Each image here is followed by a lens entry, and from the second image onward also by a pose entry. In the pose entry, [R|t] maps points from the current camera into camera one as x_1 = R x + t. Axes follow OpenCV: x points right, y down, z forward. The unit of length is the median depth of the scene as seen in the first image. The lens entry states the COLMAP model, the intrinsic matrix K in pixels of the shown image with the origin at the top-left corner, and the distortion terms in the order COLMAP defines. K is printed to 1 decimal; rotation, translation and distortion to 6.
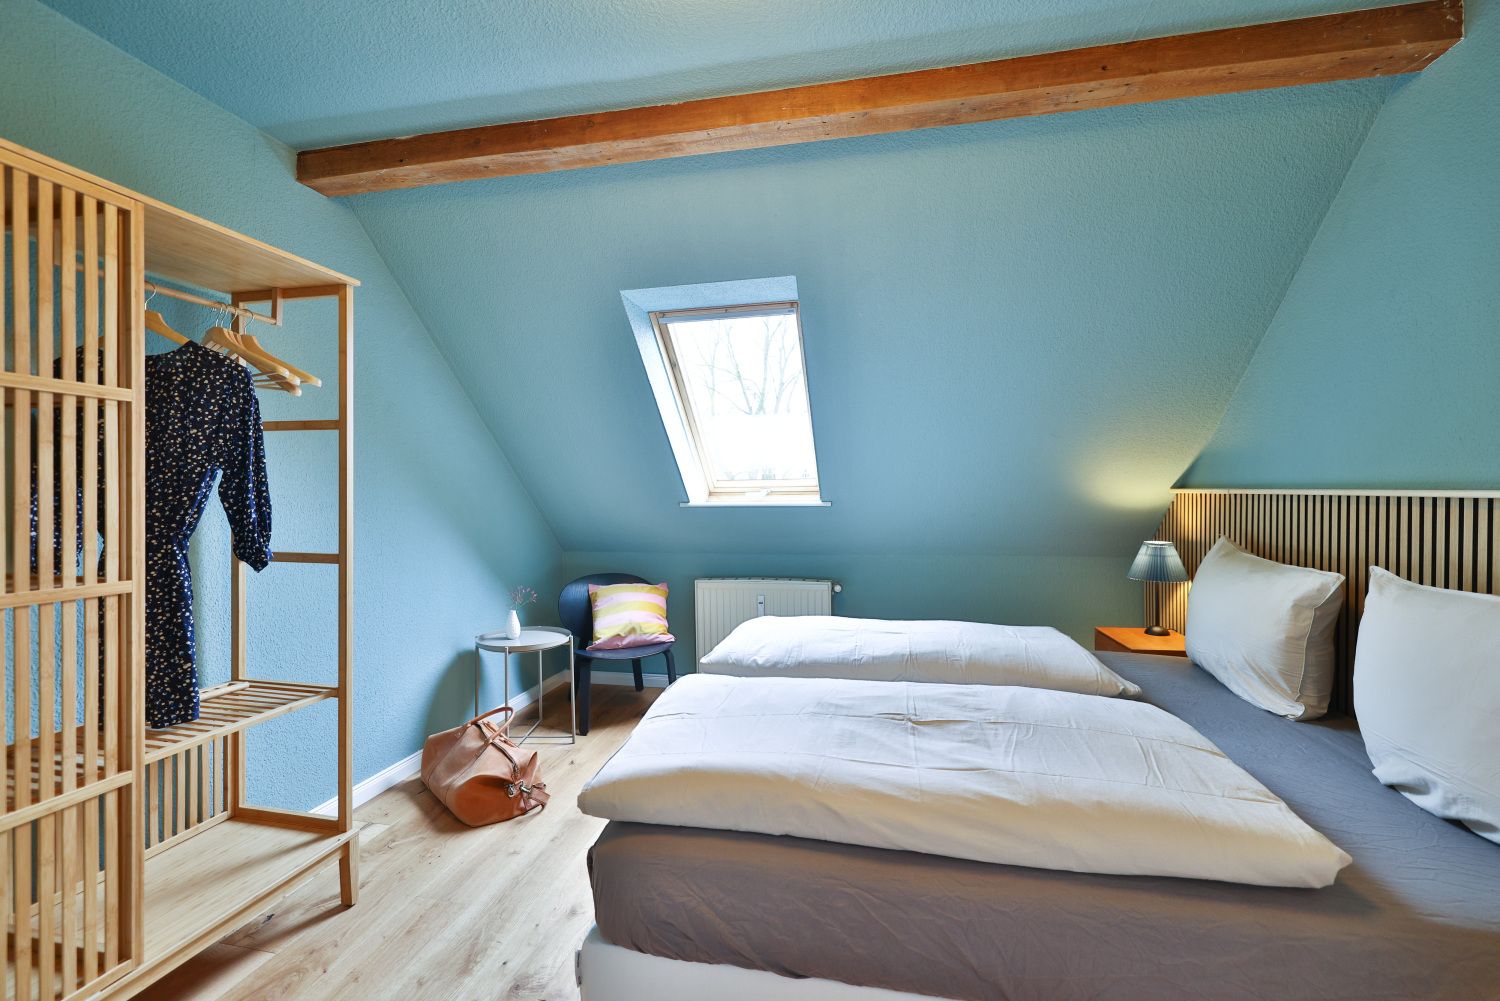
lens RADIAL K [[651.0, 0, 741.1], [0, 651.0, 502.1], [0, 0, 1]] dist [-0.007649, 0.000454]
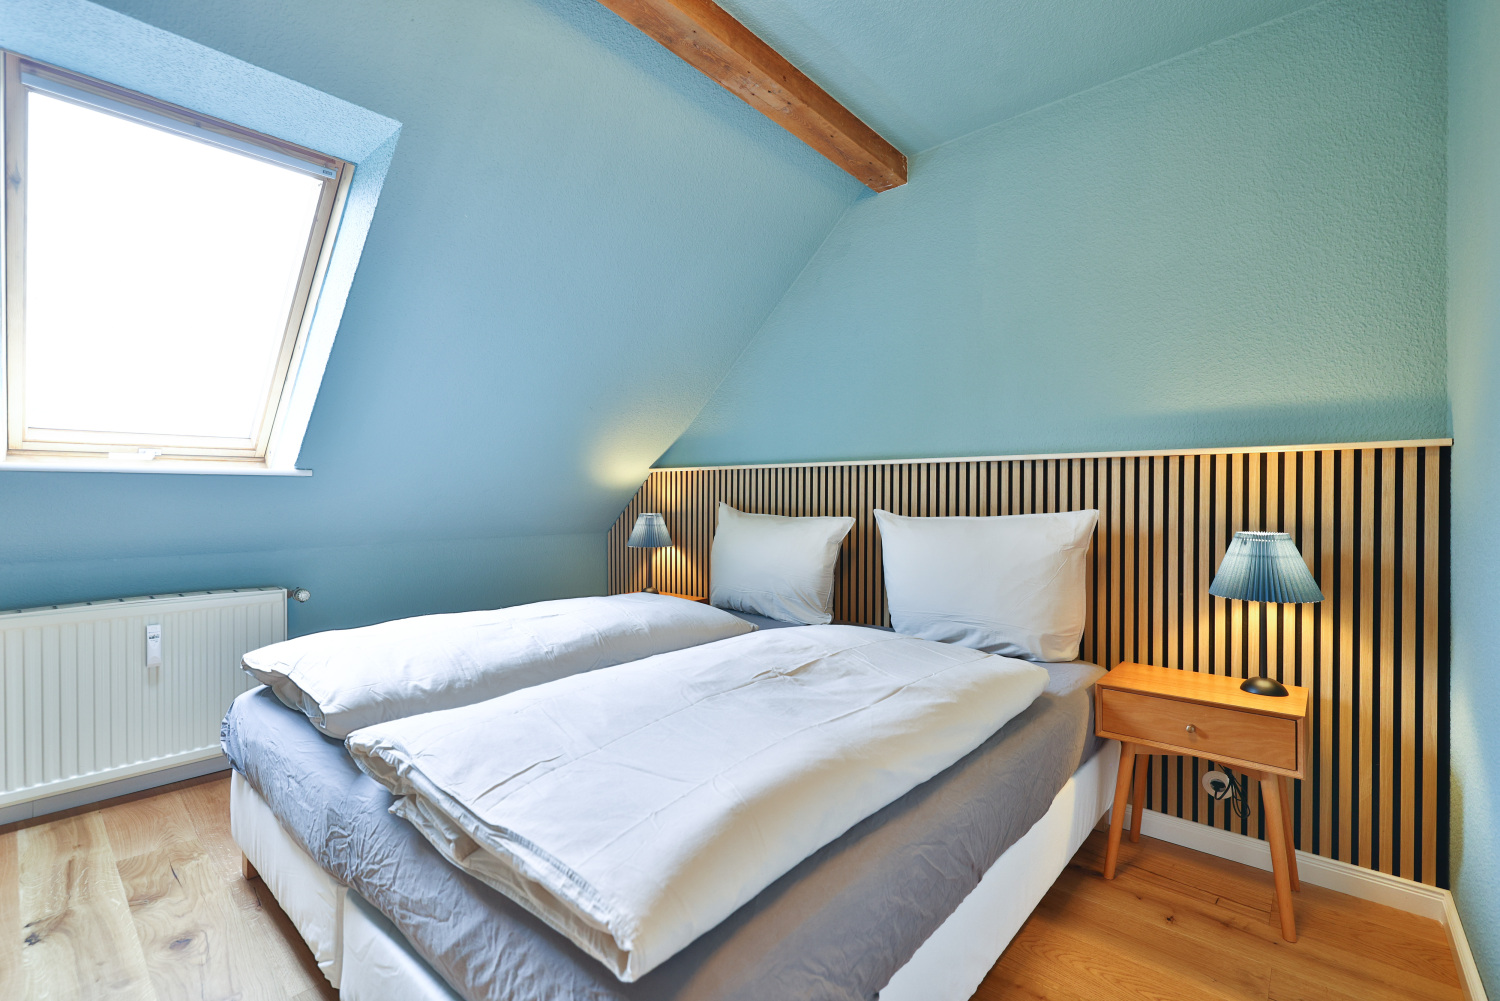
lens RADIAL K [[651.0, 0, 744.4], [0, 651.0, 499.2], [0, 0, 1]] dist [-0.007649, 0.000454]
pose [[0.498365, 0.002740, 0.866963, -0.435663], [0.009873, 0.999912, -0.008835, 0.077968], [-0.866911, 0.012962, 0.498294, 0.464567]]
